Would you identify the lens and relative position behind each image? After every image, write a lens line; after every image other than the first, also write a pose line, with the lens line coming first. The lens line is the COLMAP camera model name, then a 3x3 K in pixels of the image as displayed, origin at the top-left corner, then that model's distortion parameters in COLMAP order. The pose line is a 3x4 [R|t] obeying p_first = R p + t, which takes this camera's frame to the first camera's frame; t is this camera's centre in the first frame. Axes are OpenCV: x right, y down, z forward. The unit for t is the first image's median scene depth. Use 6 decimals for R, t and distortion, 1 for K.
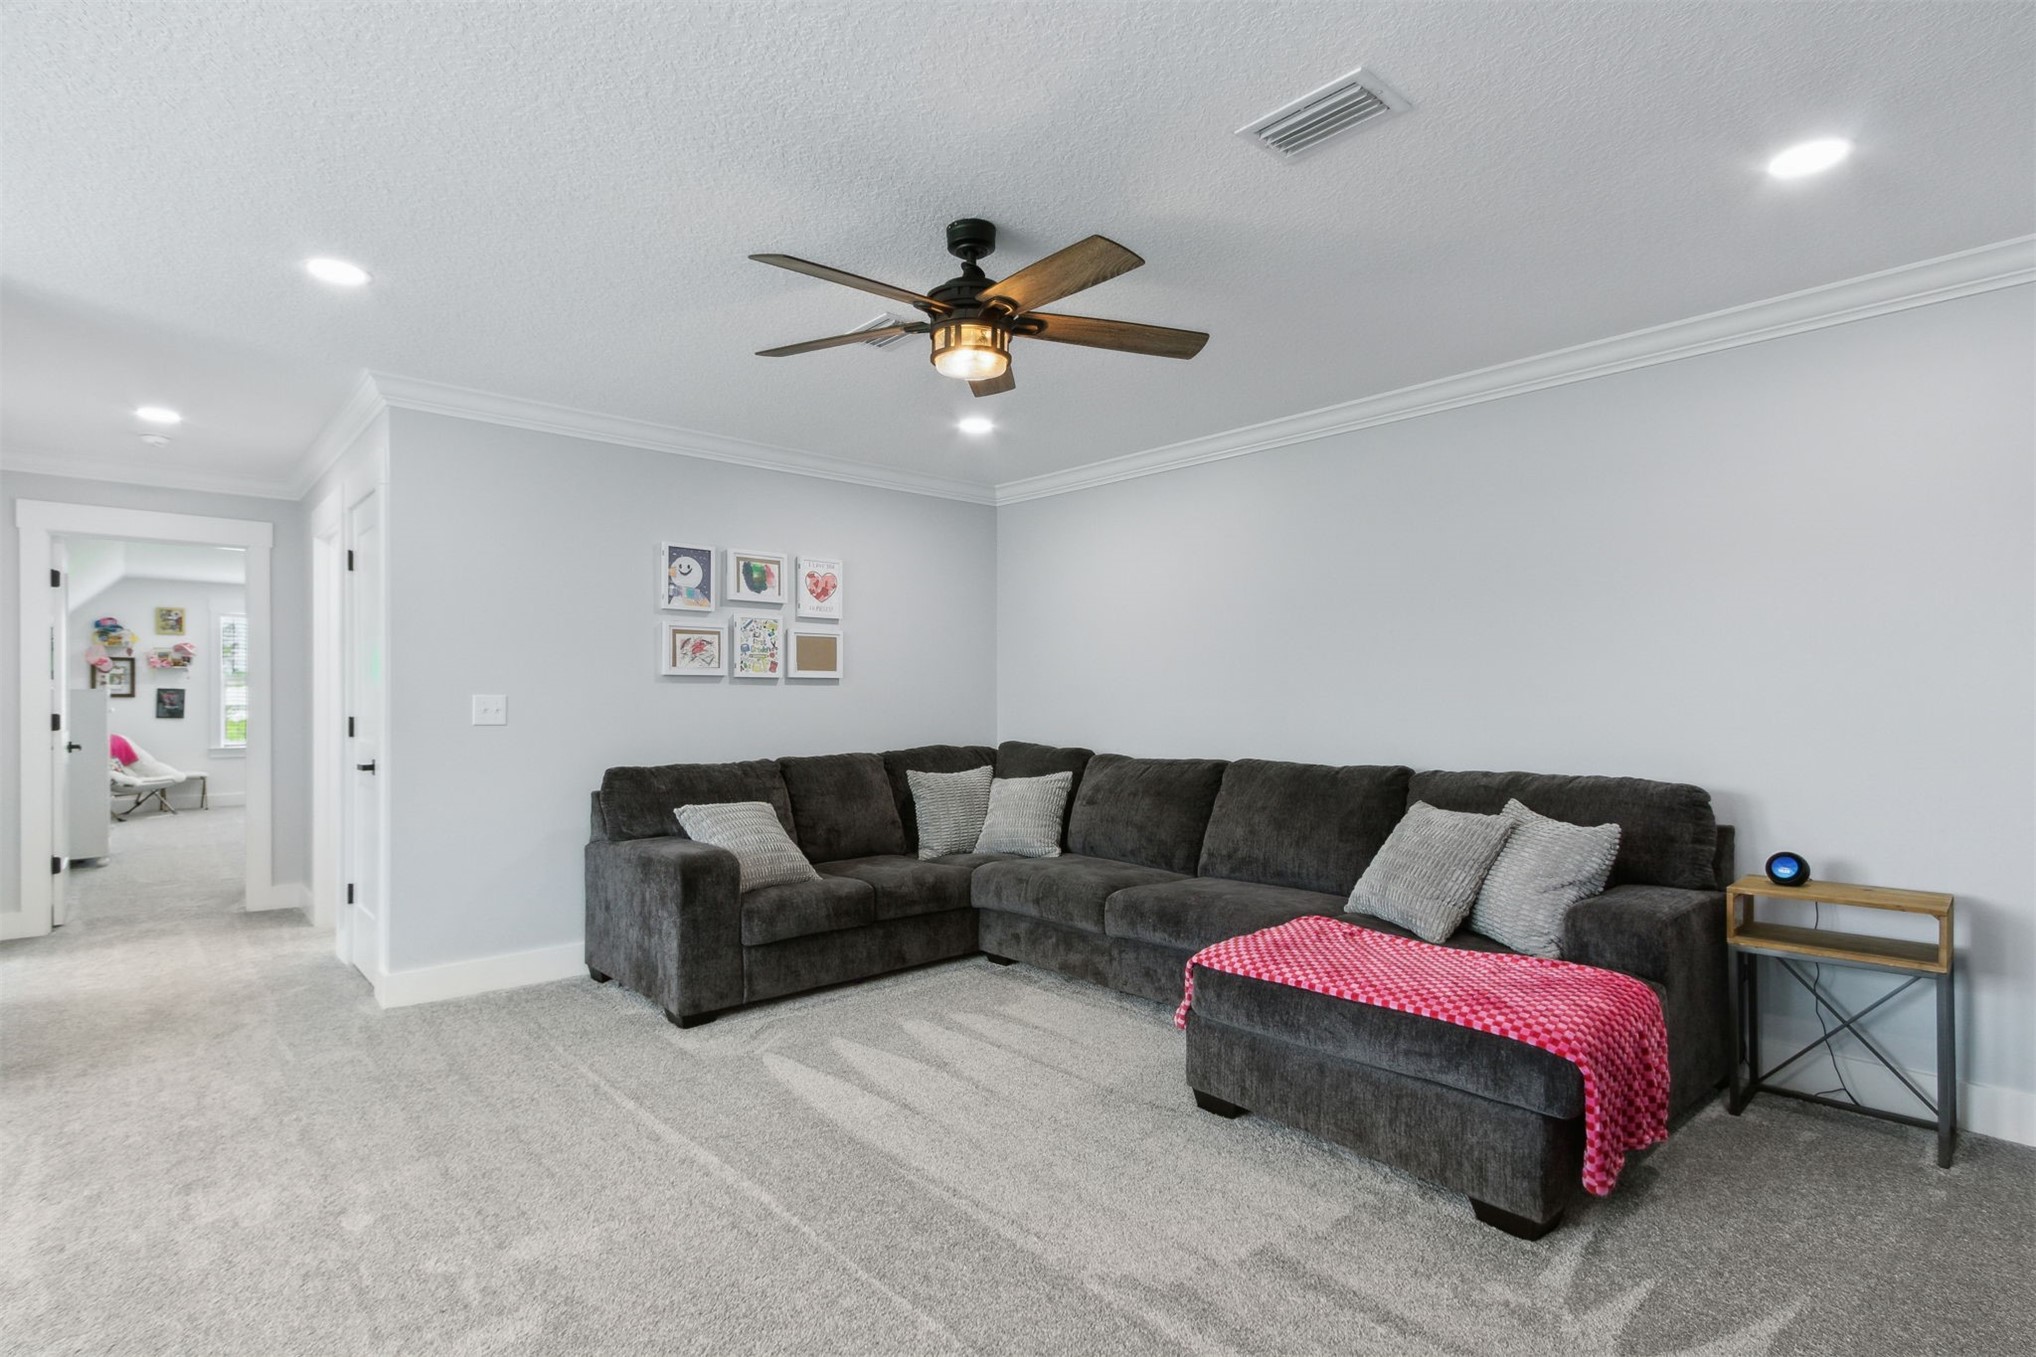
lens RADIAL K [[981.6, 0, 1021.4], [0, 981.6, 683.7], [0, 0, 1]] dist [-0.005518, -0.001234]
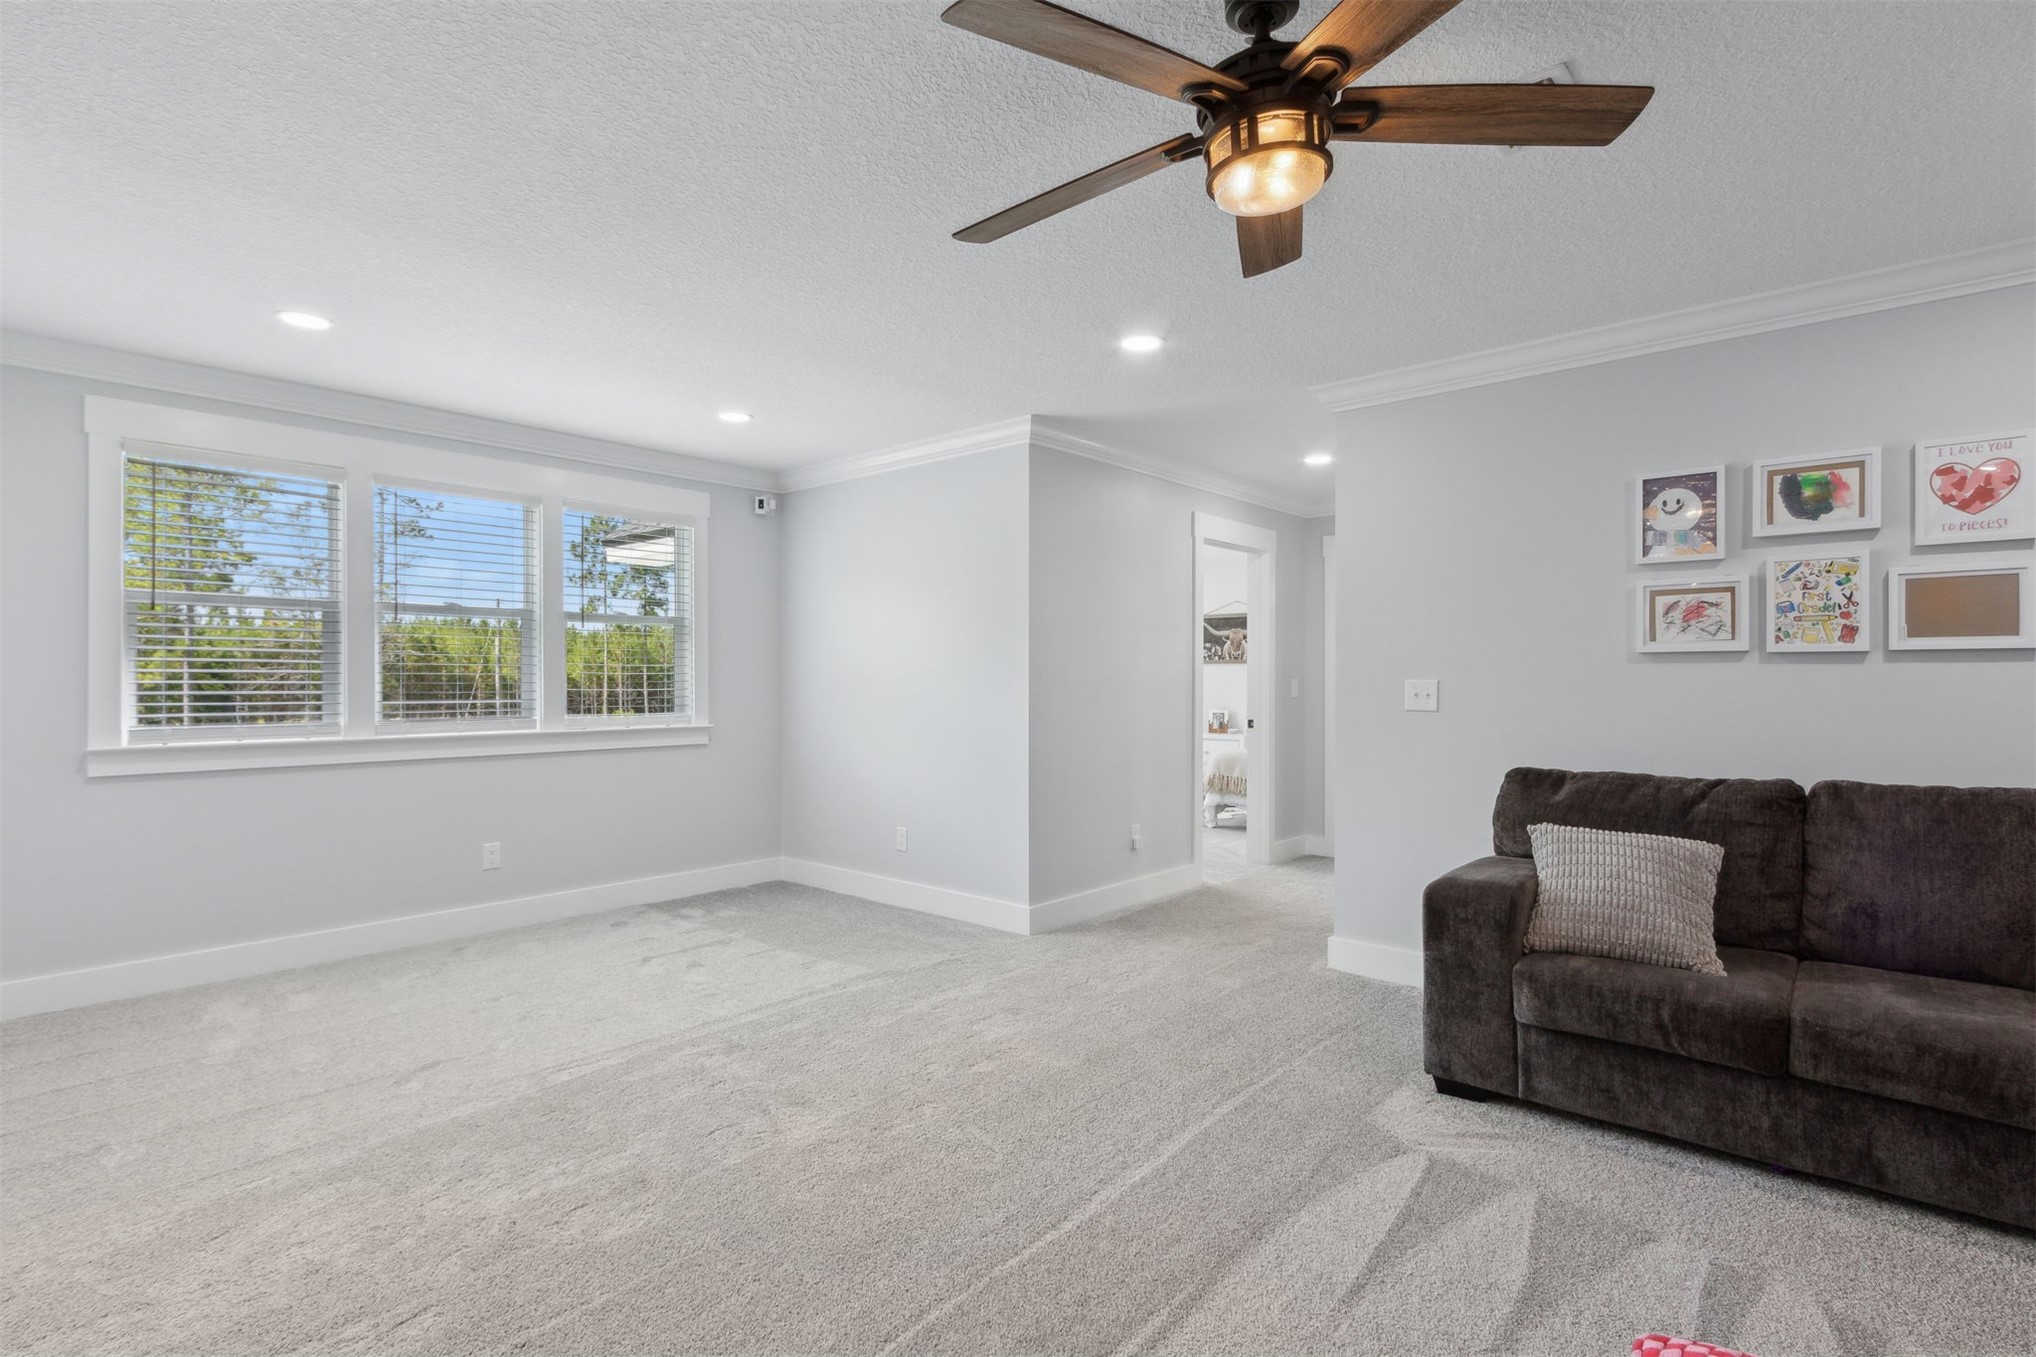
lens RADIAL K [[981.6, 0, 1014.0], [0, 981.6, 683.1], [0, 0, 1]] dist [-0.005518, -0.001234]
pose [[0.101254, -0.002852, -0.994857, 0.327964], [0.007077, 0.999973, -0.002147, 0.012080], [0.994835, -0.006823, 0.101271, 0.444152]]
